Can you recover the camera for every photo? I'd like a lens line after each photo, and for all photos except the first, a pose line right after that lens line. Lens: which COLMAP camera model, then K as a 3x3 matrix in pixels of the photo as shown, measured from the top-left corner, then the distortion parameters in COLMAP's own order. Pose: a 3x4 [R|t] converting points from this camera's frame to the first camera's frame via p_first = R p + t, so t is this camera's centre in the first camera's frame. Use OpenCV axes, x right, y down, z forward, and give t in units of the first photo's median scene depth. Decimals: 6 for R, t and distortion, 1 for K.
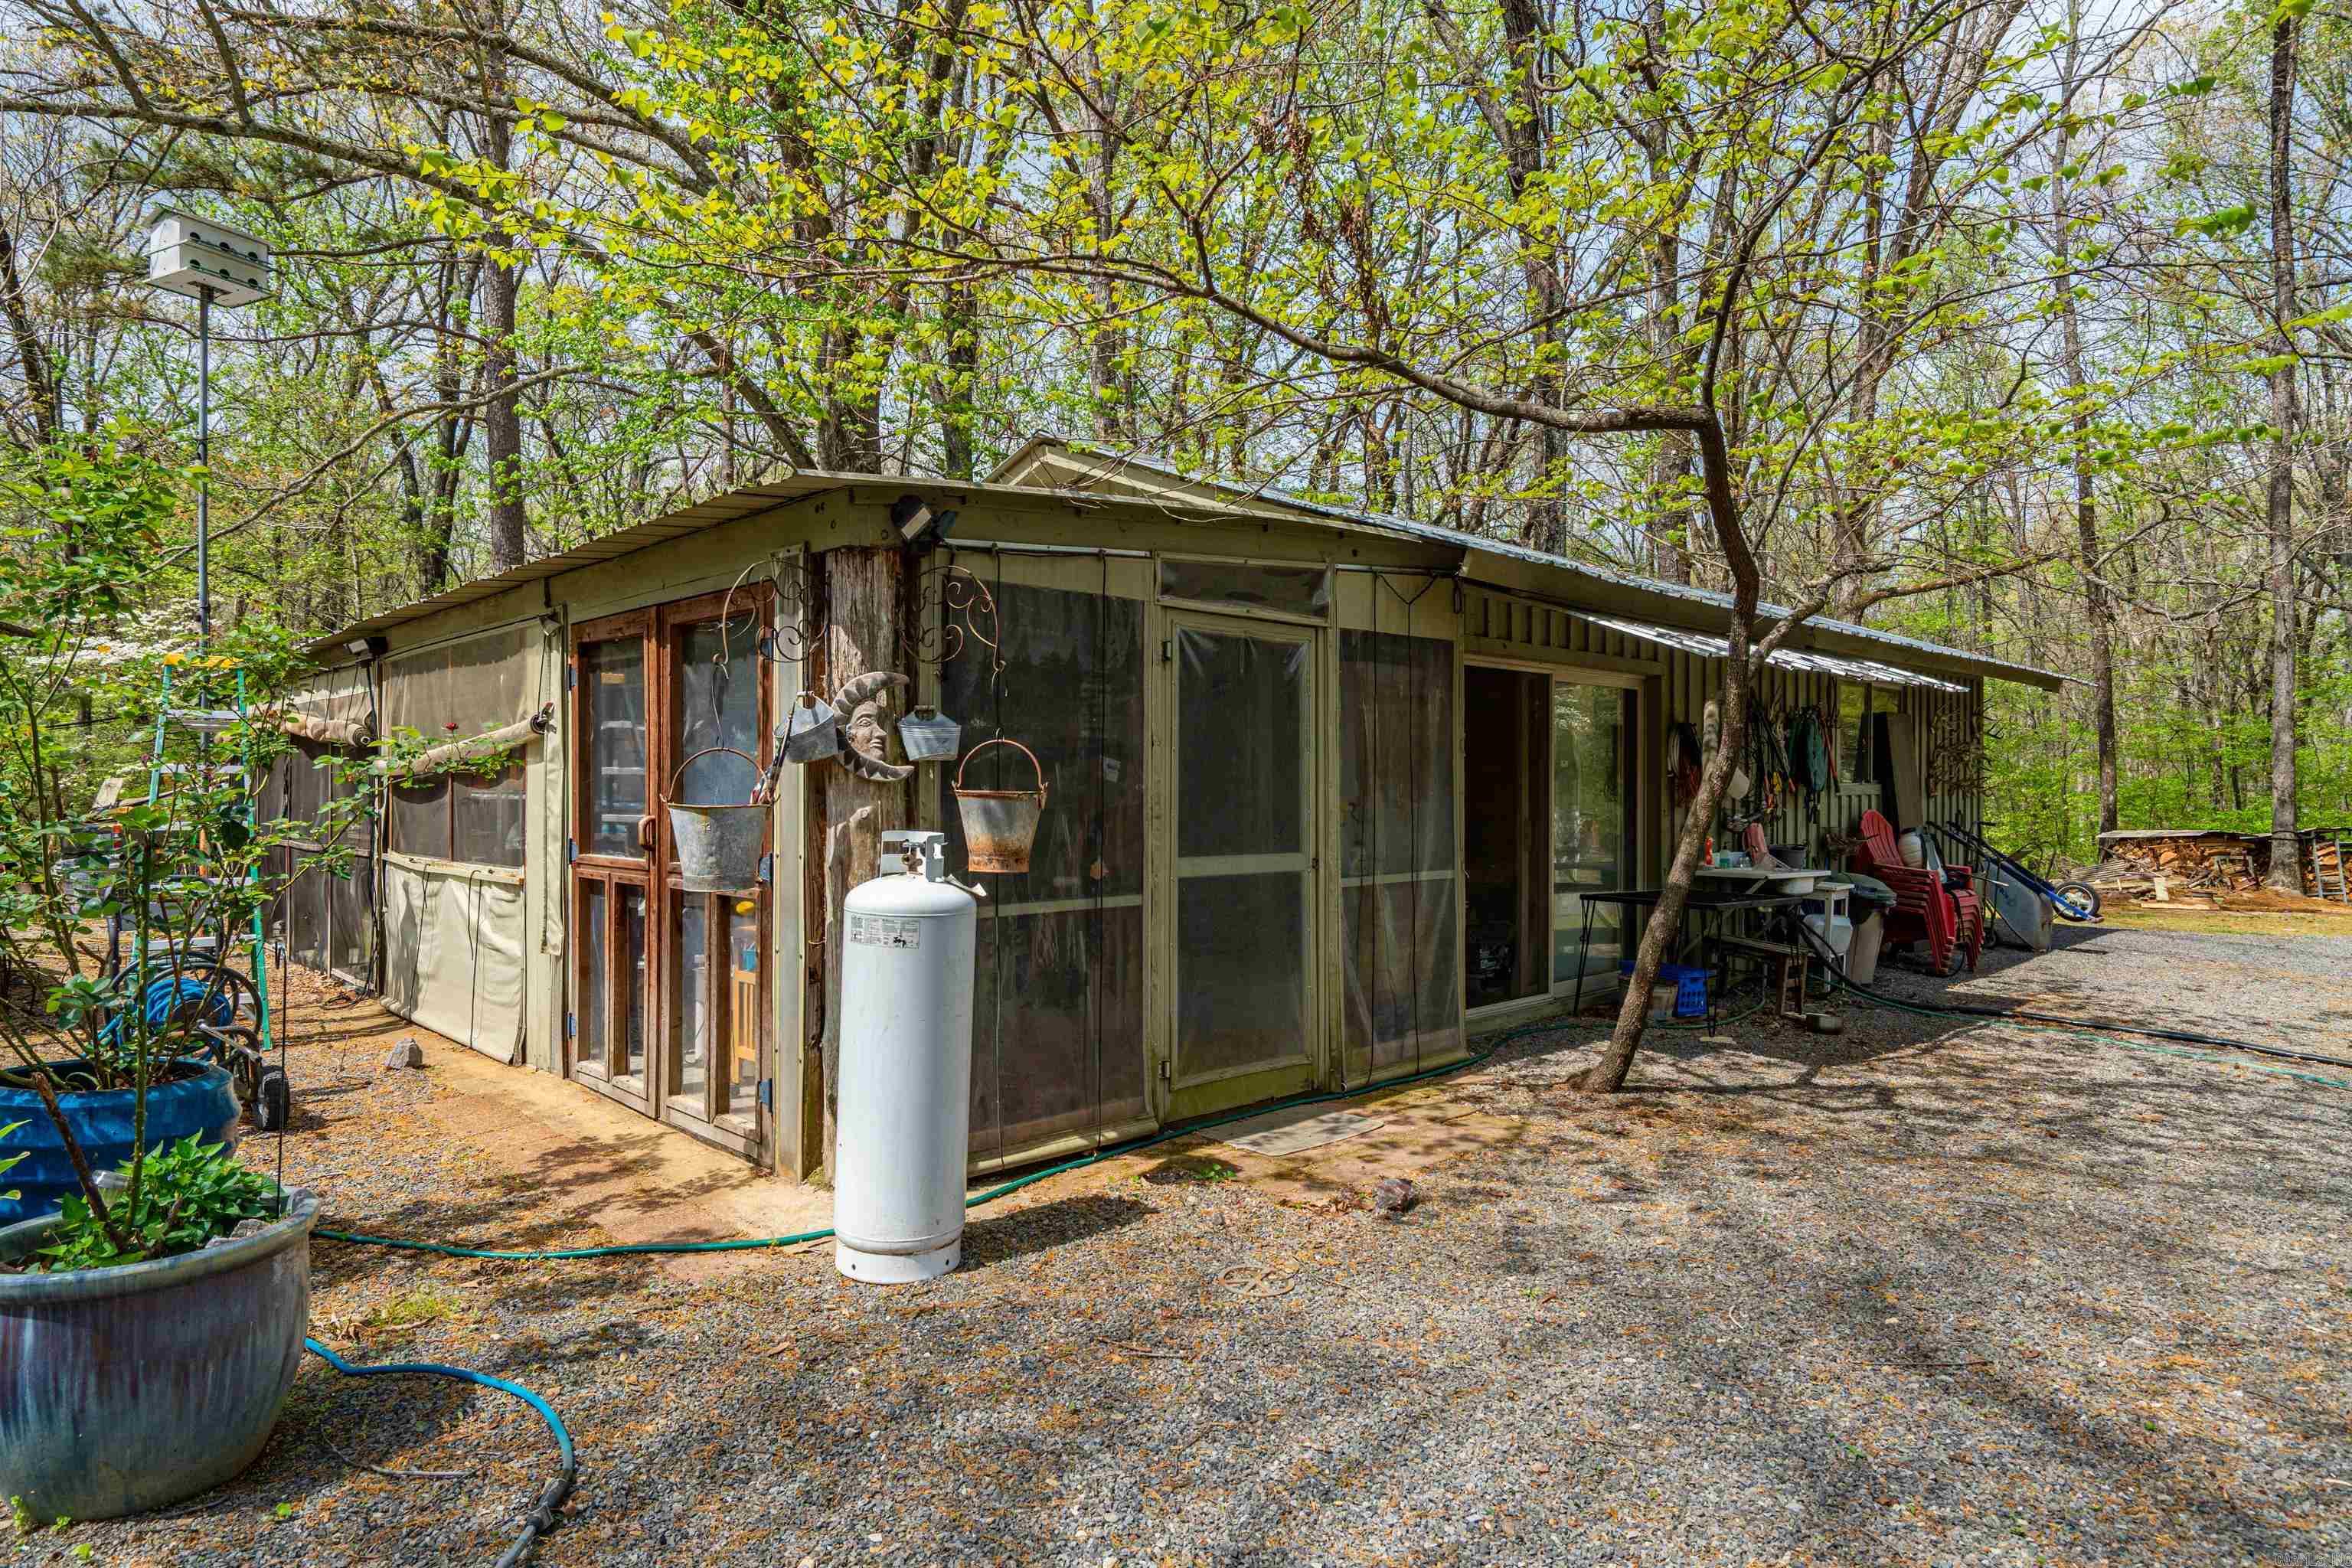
lens RADIAL K [[1343.5, 0, 1174.4], [0, 1343.5, 790.9], [0, 0, 1]] dist [-0.004370, -0.000681]
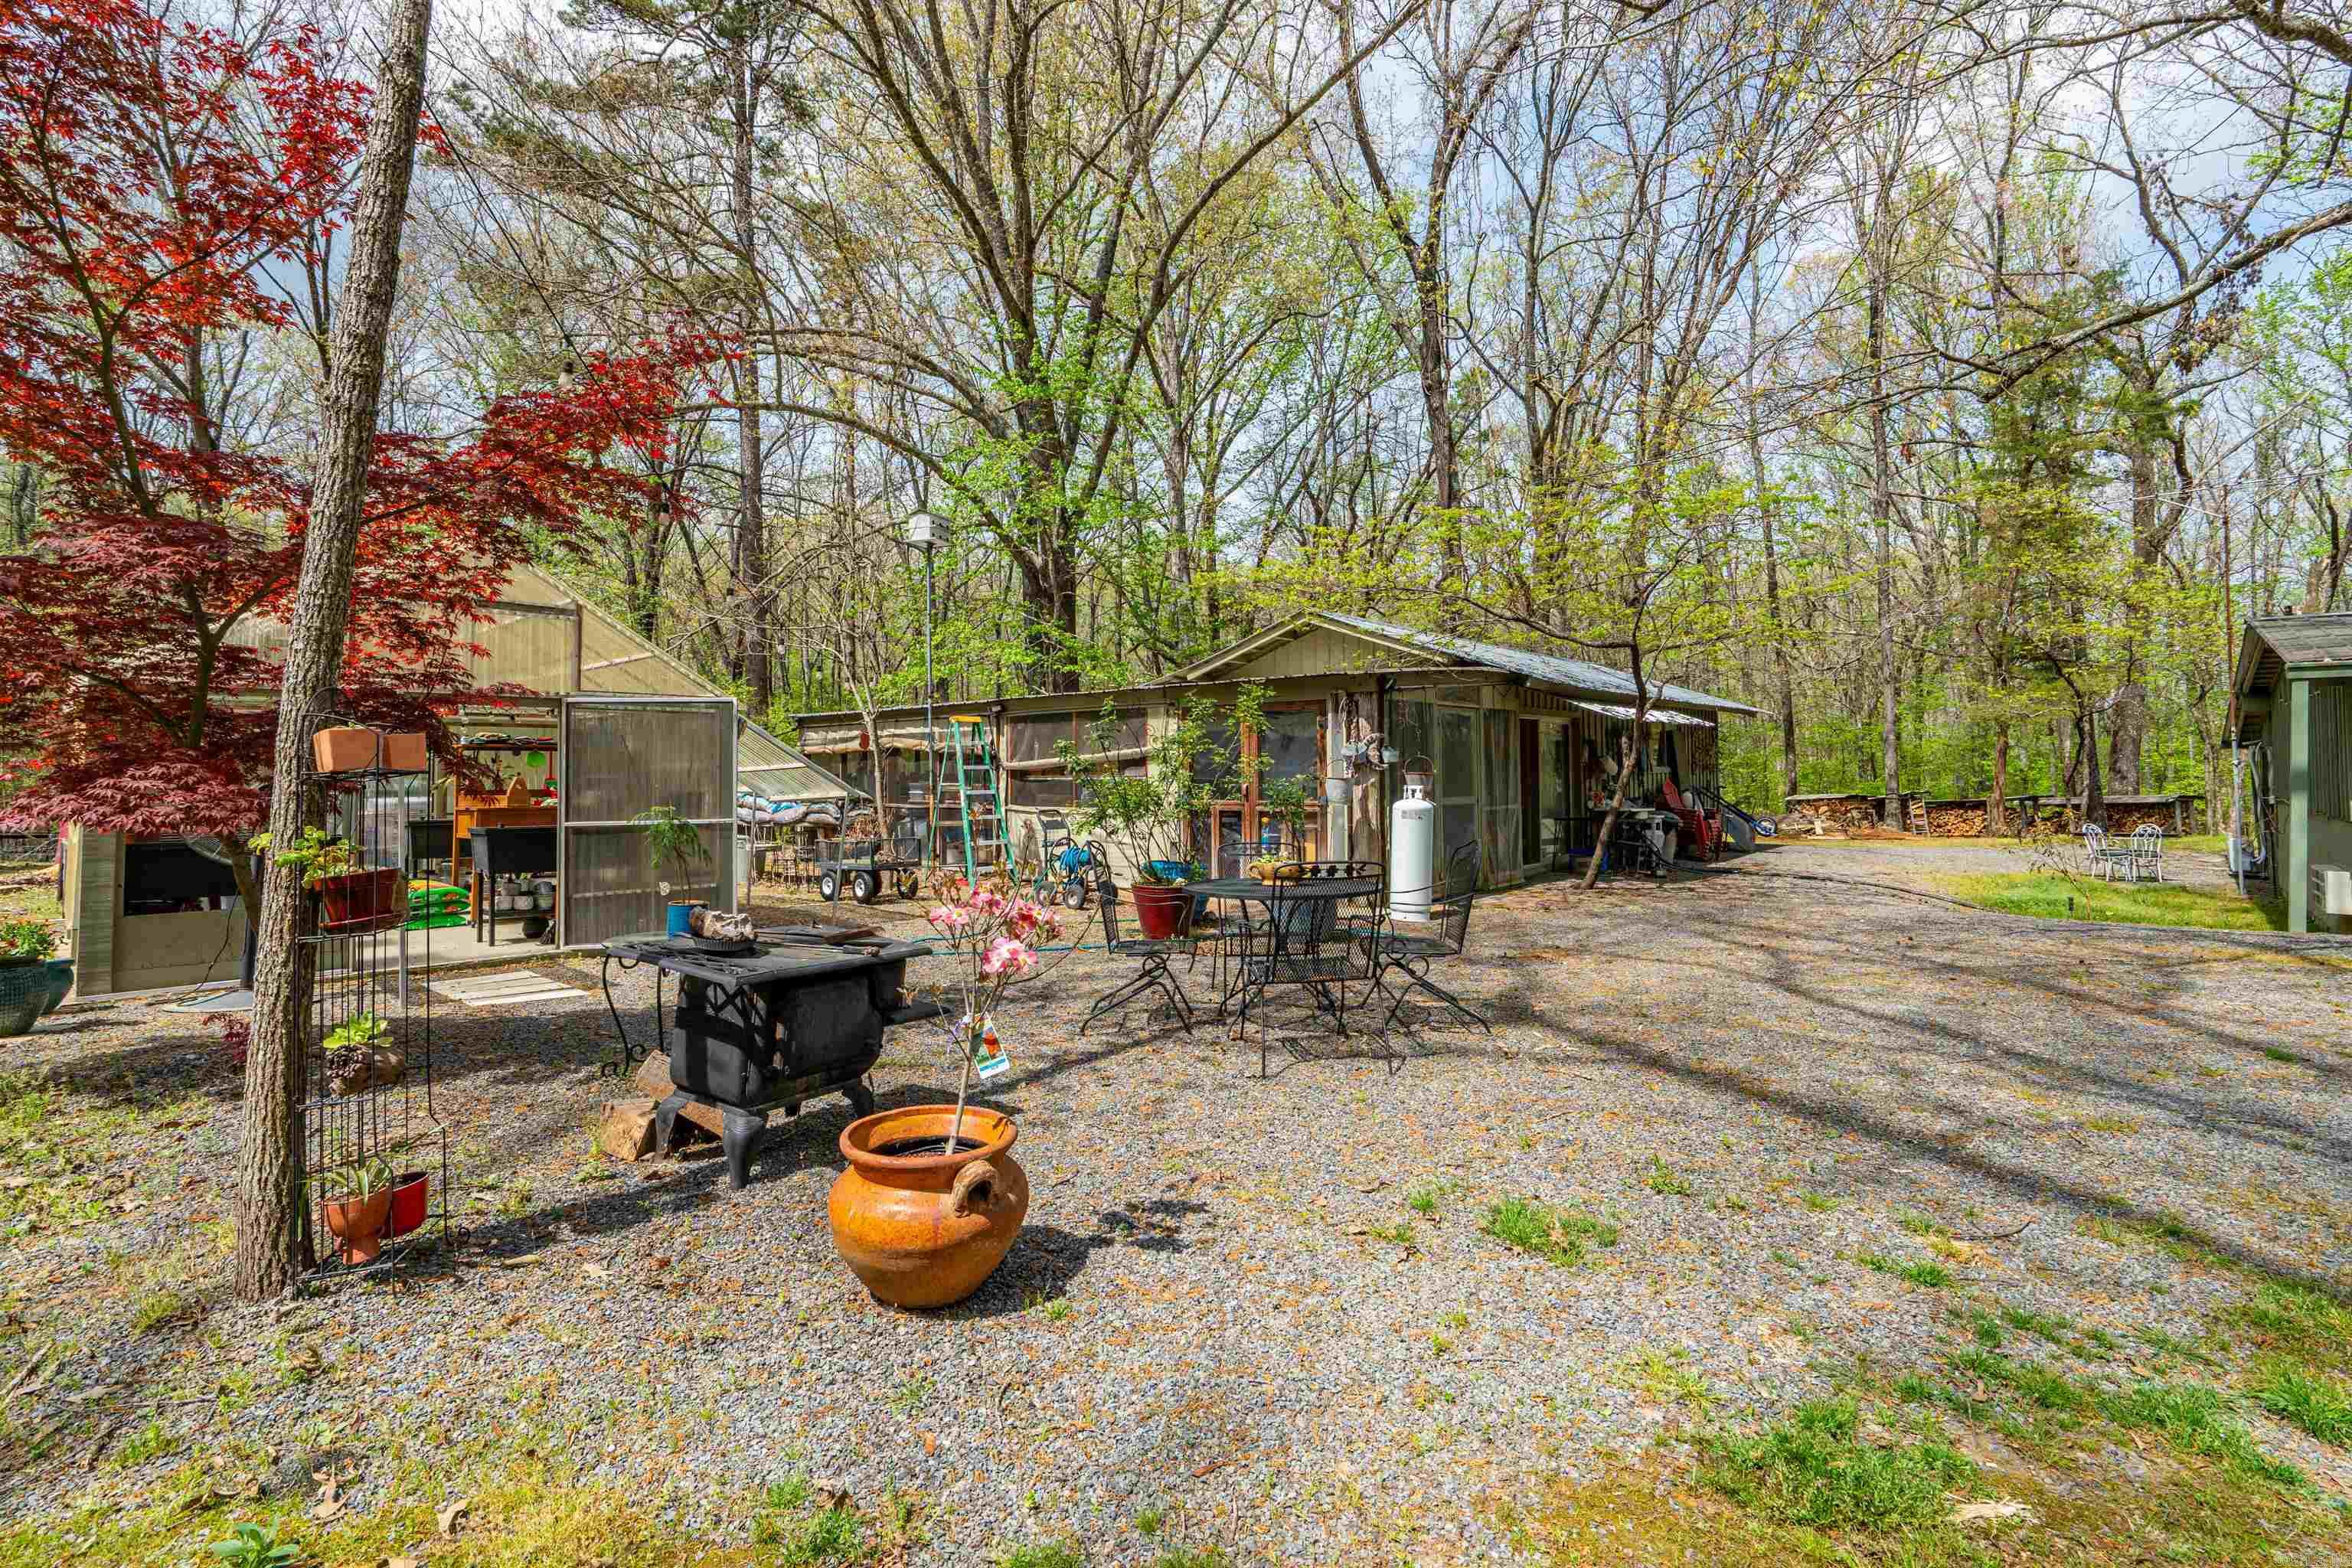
lens RADIAL K [[1108.9, 0, 1176.3], [0, 1108.9, 730.5], [0, 0, 1]] dist [-0.005789, 0.001217]
pose [[0.995552, -0.003731, 0.094139, -0.385436], [0.007479, 0.999192, -0.039488, -0.000429], [-0.093916, 0.040017, 0.994776, -0.609110]]
